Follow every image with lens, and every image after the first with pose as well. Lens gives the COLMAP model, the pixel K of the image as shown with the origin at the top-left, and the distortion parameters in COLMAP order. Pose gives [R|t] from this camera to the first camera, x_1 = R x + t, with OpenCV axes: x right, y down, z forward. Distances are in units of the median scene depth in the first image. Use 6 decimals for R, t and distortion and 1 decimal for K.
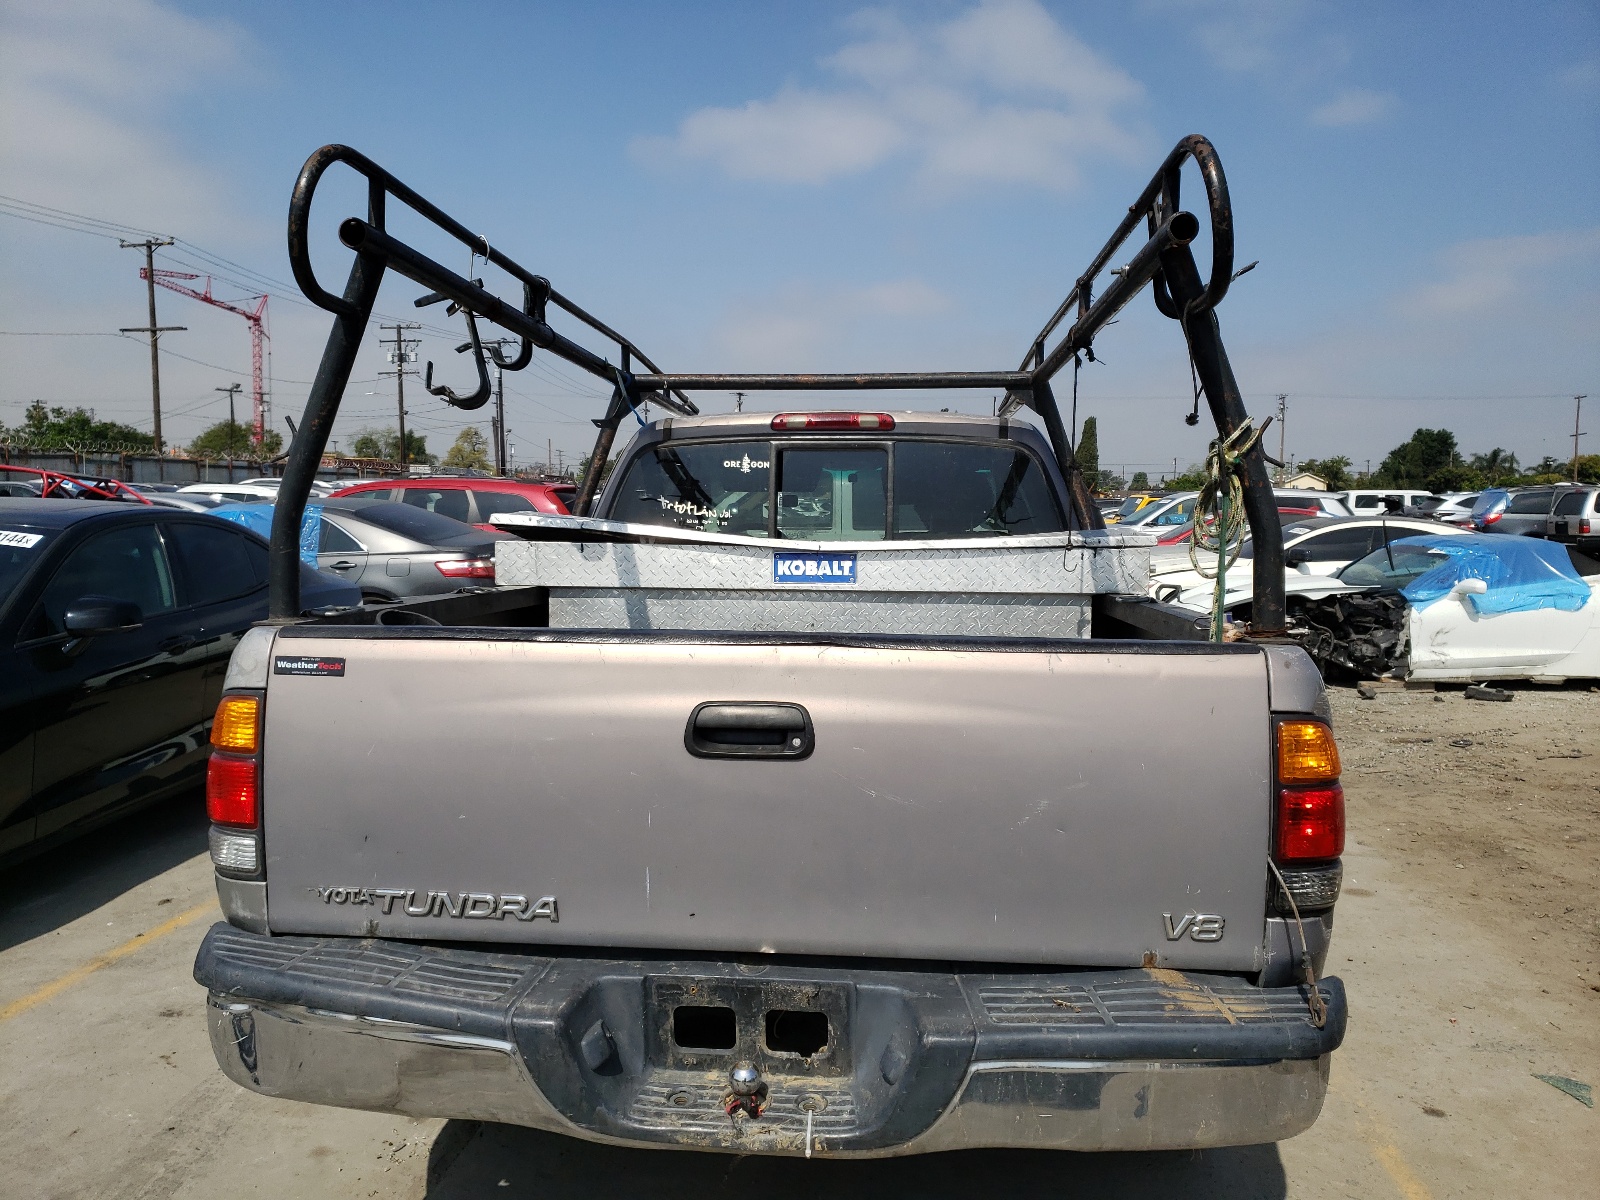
lens RADIAL K [[1235.0, 0, 803.8], [0, 1235.0, 605.2], [0, 0, 1]] dist [-0.002286, -0.010493]
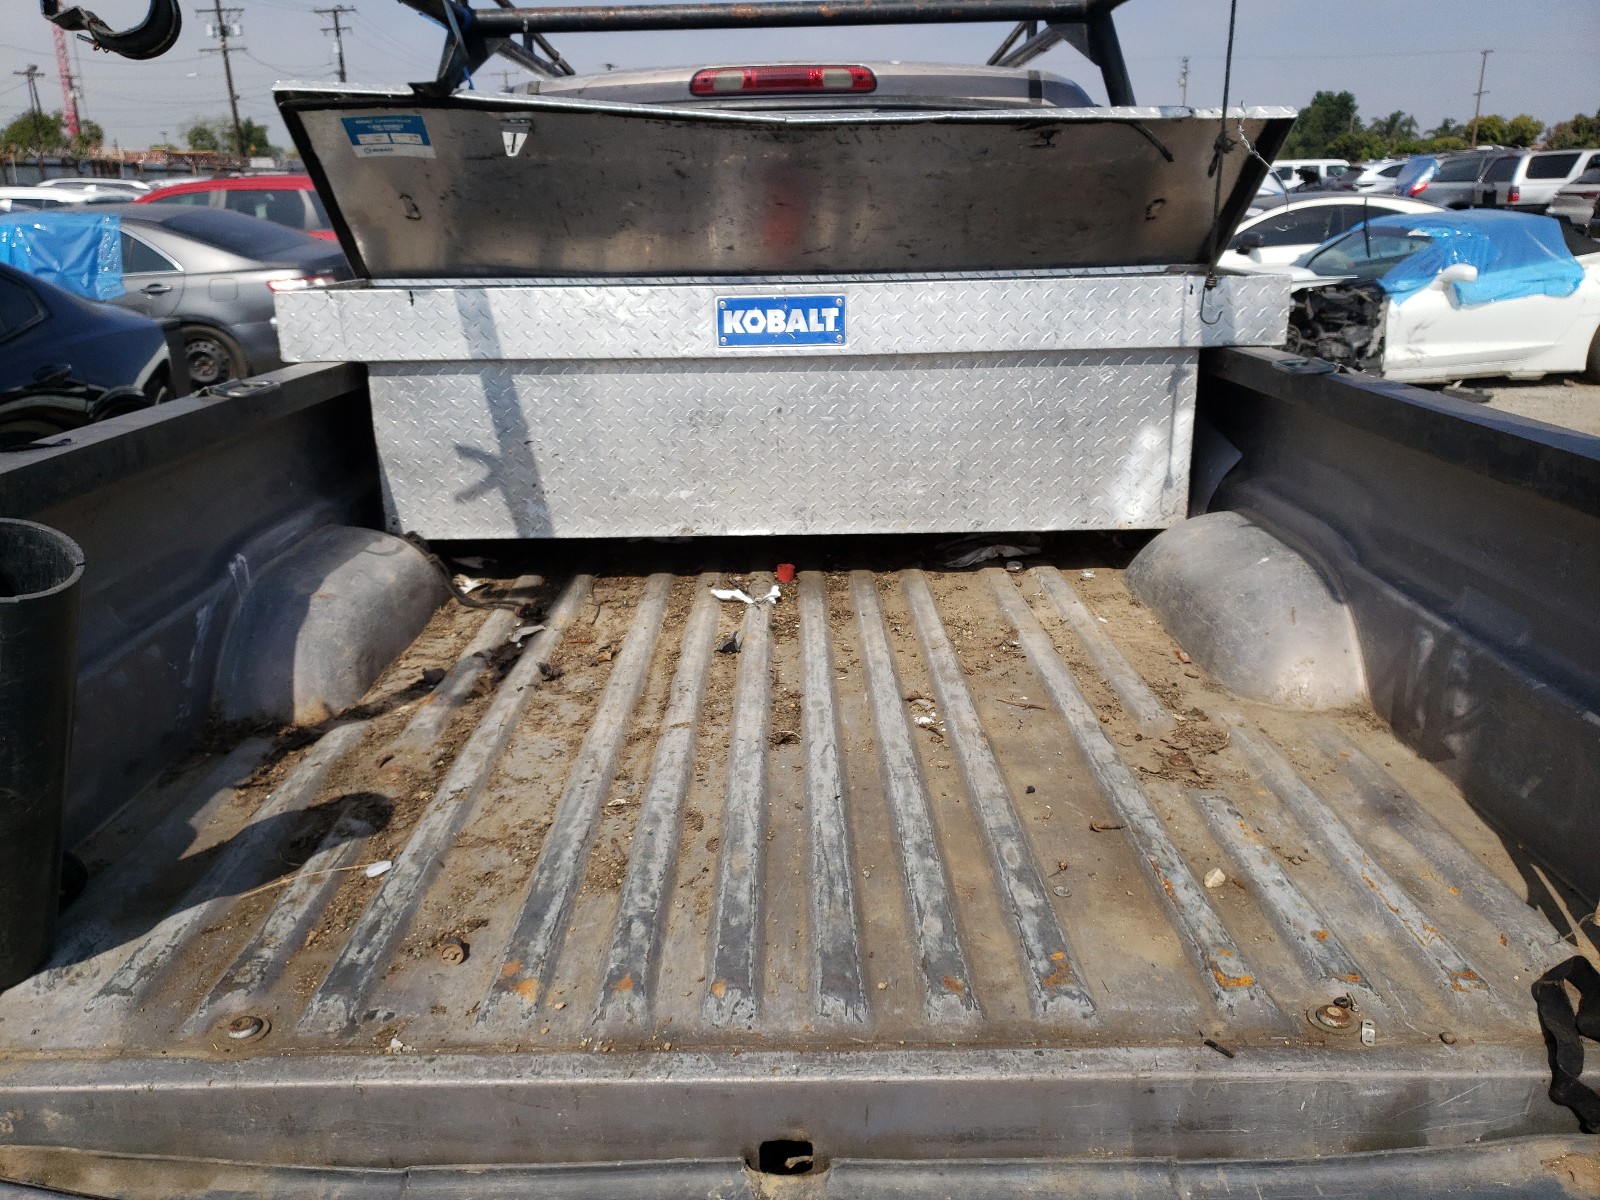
lens RADIAL K [[1237.4, 0, 789.0], [0, 1237.4, 596.2], [0, 0, 1]] dist [-0.008132, 0.026501]
pose [[0.996506, -0.049582, 0.067212, -0.011632], [0.032520, 0.971556, 0.234564, -0.013043], [-0.076930, -0.231559, 0.969774, 0.105825]]
